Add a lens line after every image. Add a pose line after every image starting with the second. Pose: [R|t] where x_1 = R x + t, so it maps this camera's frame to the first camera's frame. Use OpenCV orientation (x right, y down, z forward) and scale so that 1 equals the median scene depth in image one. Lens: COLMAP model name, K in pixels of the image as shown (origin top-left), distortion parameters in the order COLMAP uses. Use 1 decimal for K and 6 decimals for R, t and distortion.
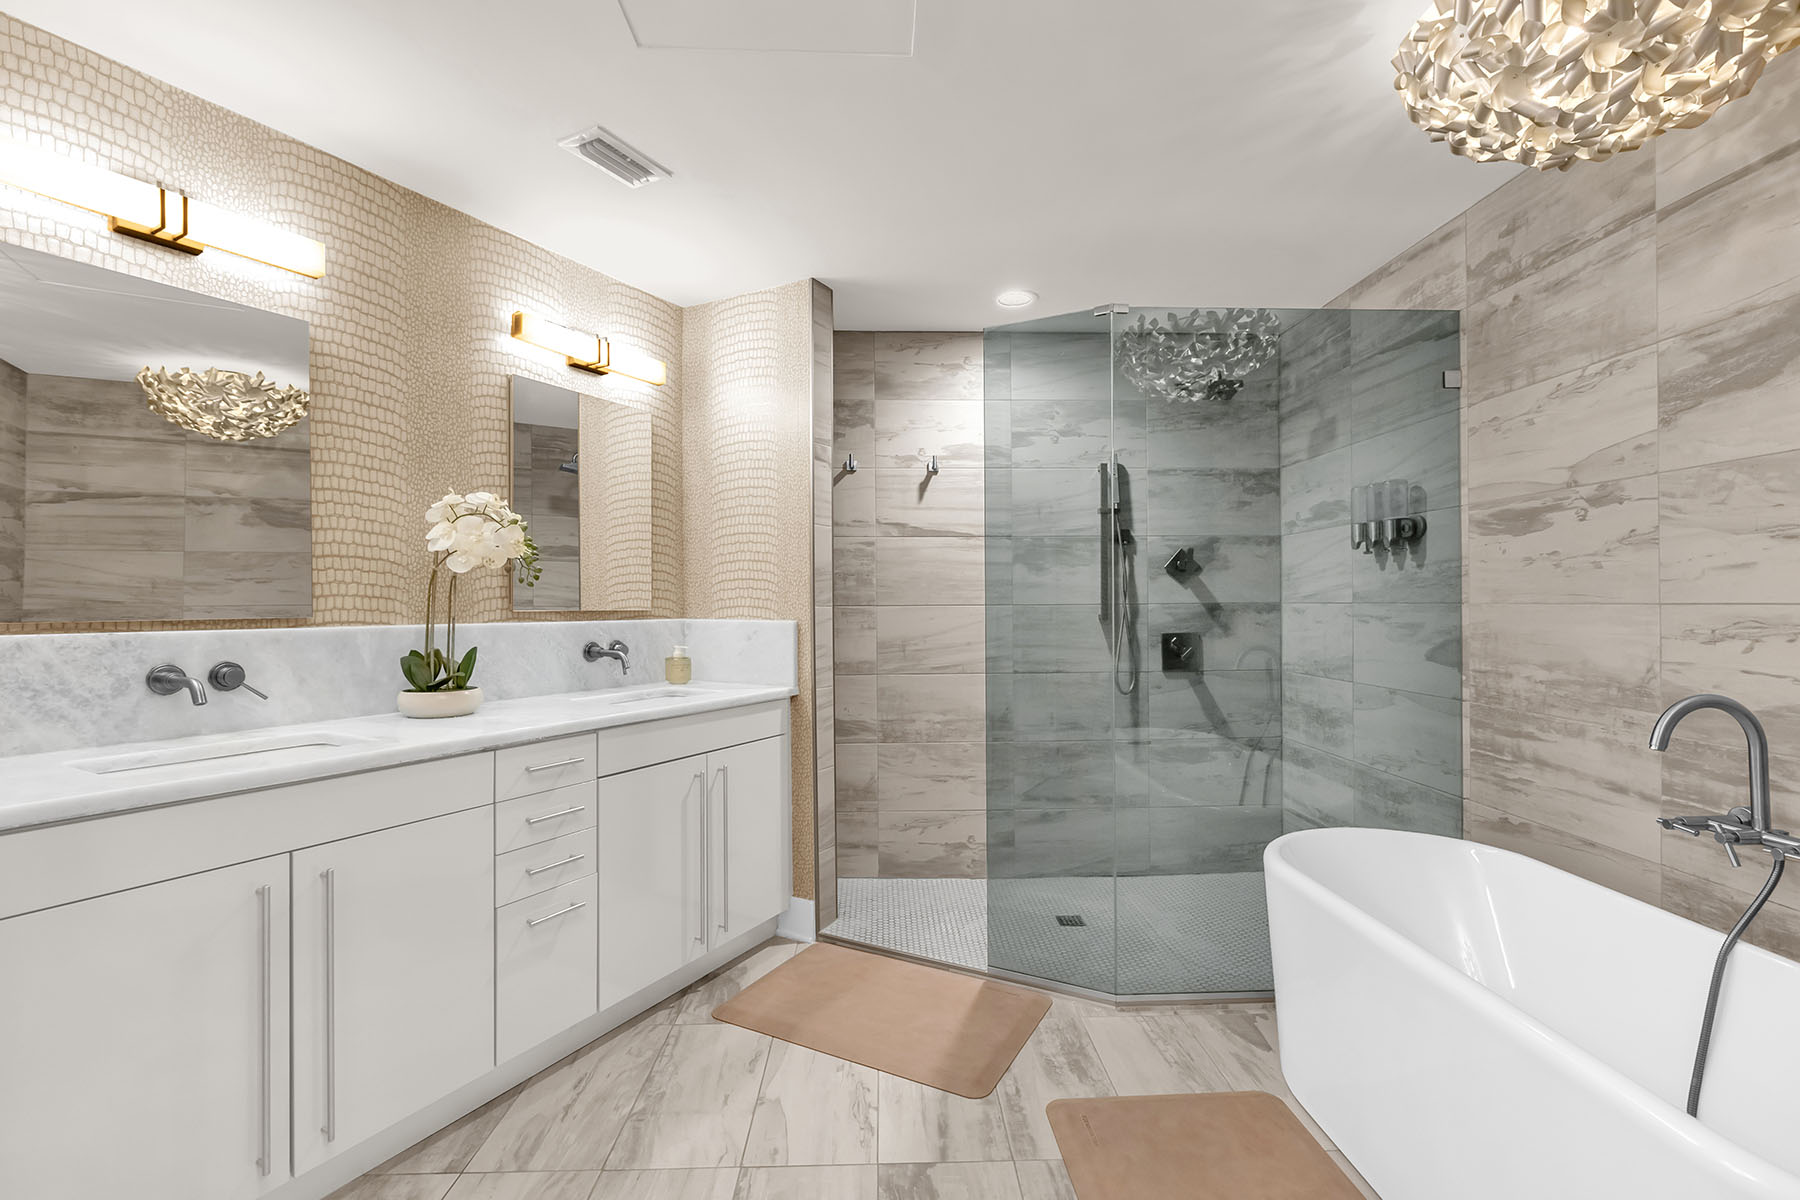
lens RADIAL K [[817.0, 0, 921.6], [0, 817.0, 592.7], [0, 0, 1]] dist [-0.000508, 0.000299]
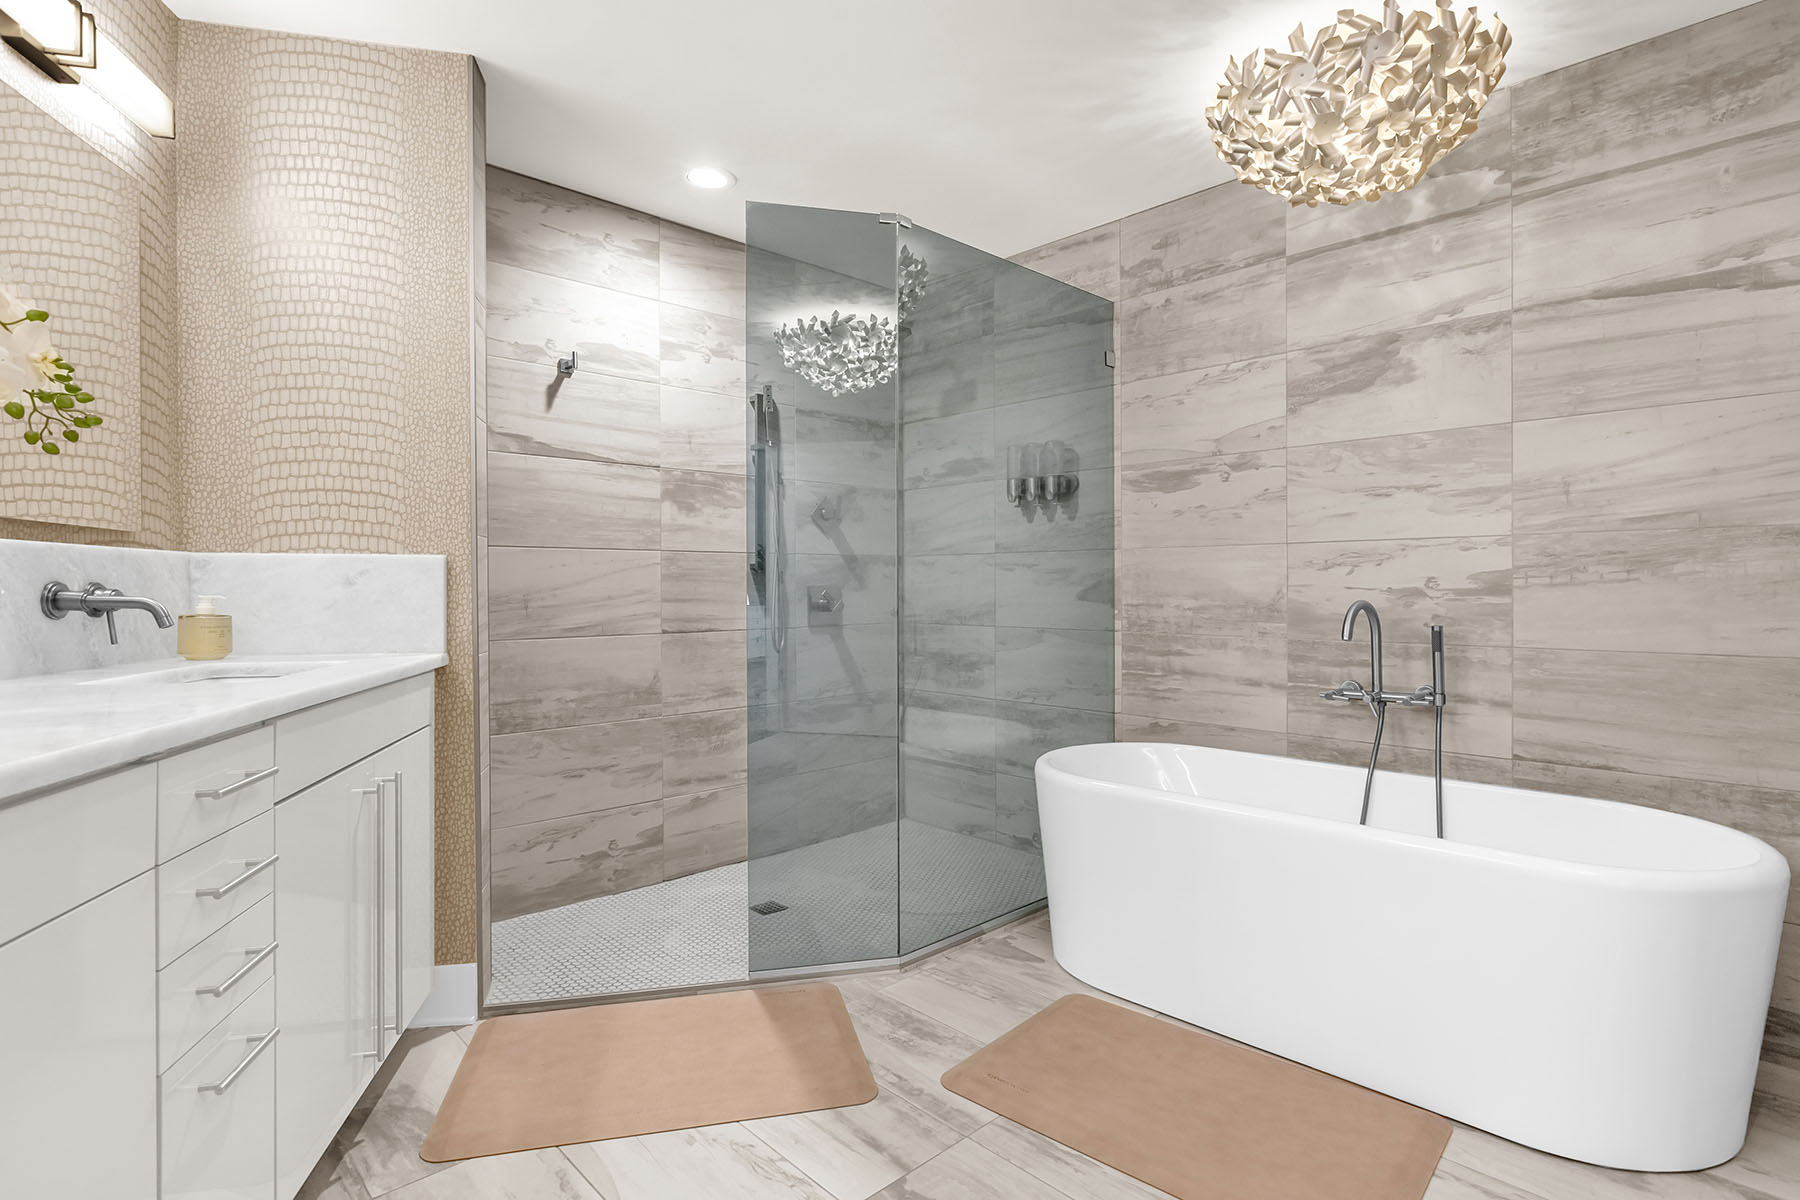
lens RADIAL K [[902.3, 0, 904.0], [0, 902.3, 582.0], [0, 0, 1]] dist [0.000325, 0.001004]
pose [[0.744250, 0.006692, 0.667867, -0.440733], [-0.008164, 0.999966, -0.000922, 0.064226], [-0.667851, -0.004767, 0.744280, 0.227652]]
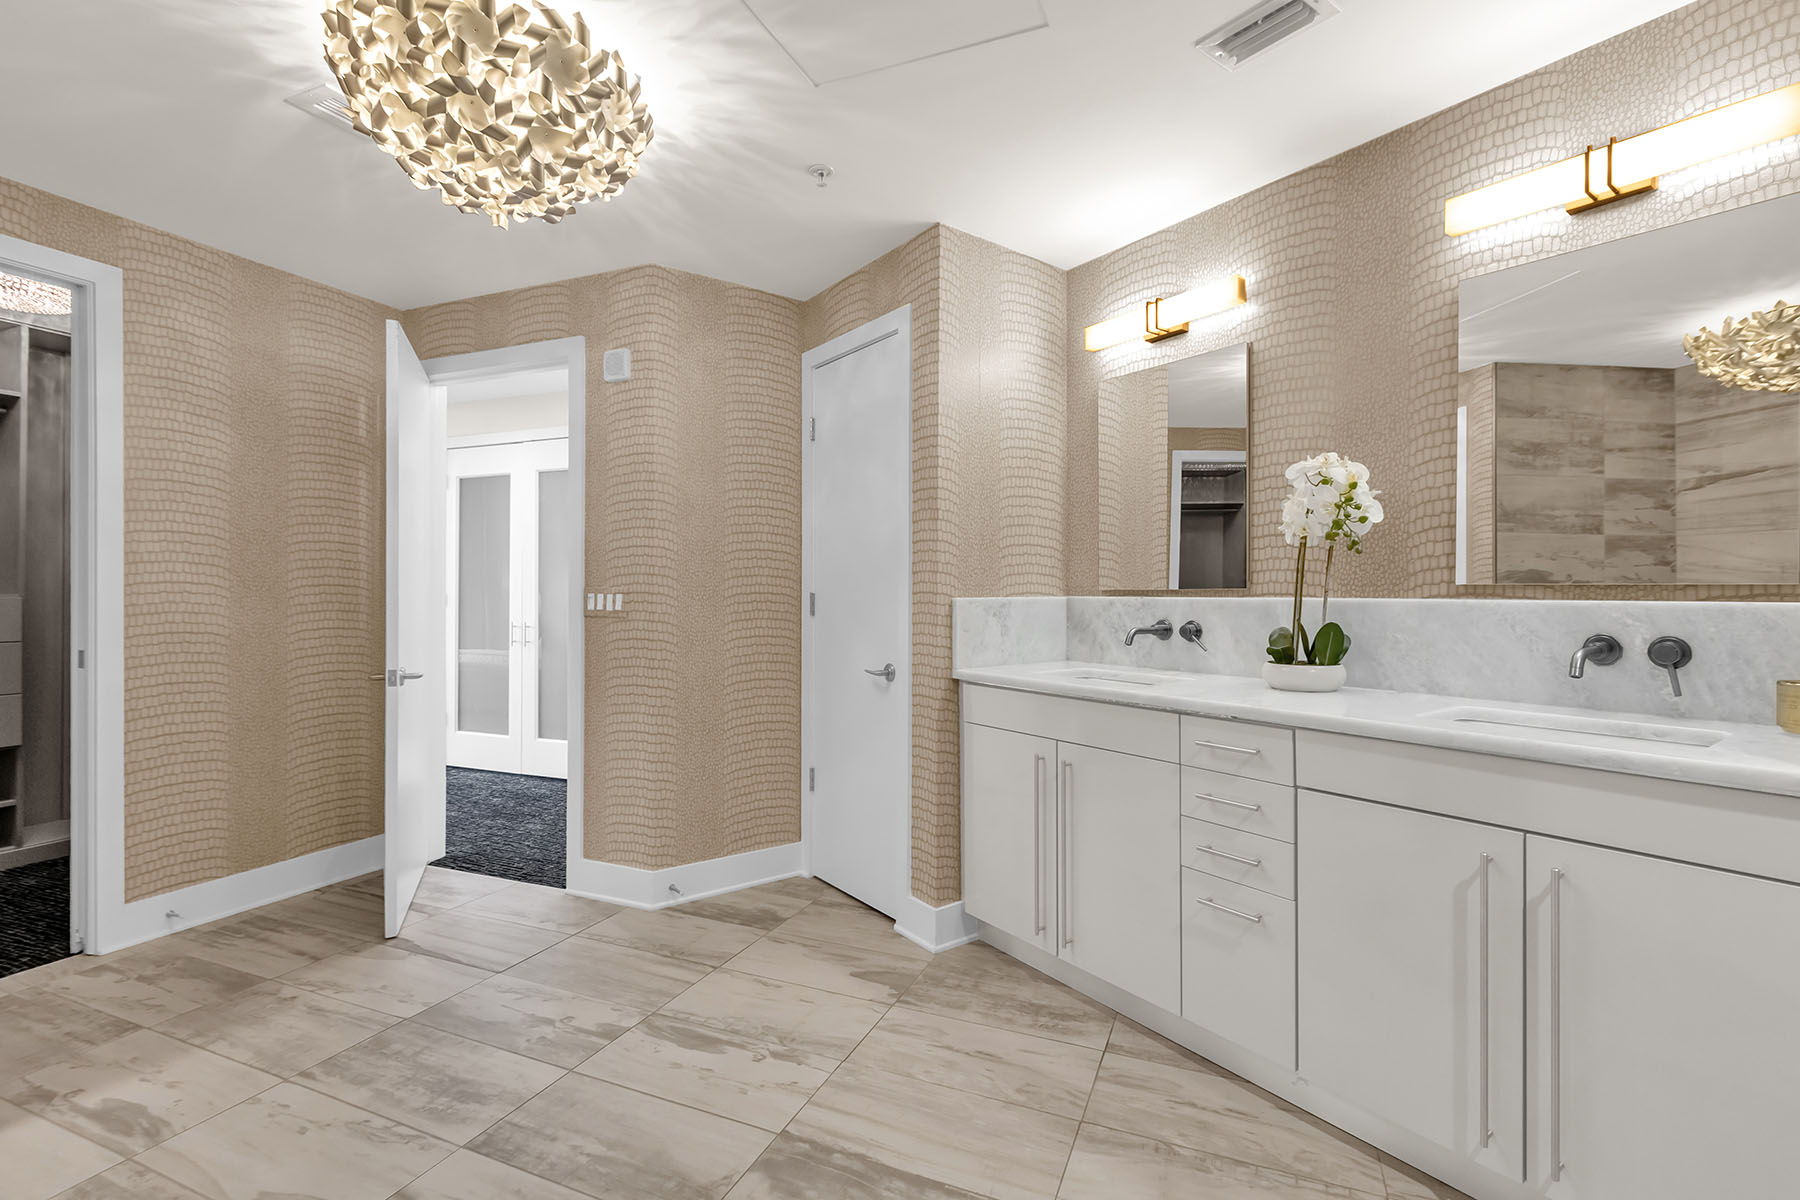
lens RADIAL K [[793.2, 0, 900.0], [0, 793.2, 600.0], [0, 0, 1]] dist [-0.019360, -0.000115]
pose [[-0.440529, 0.007070, -0.897711, 0.428635], [0.005788, 0.999971, 0.005035, 0.031626], [0.897720, -0.002978, -0.440557, 0.892384]]
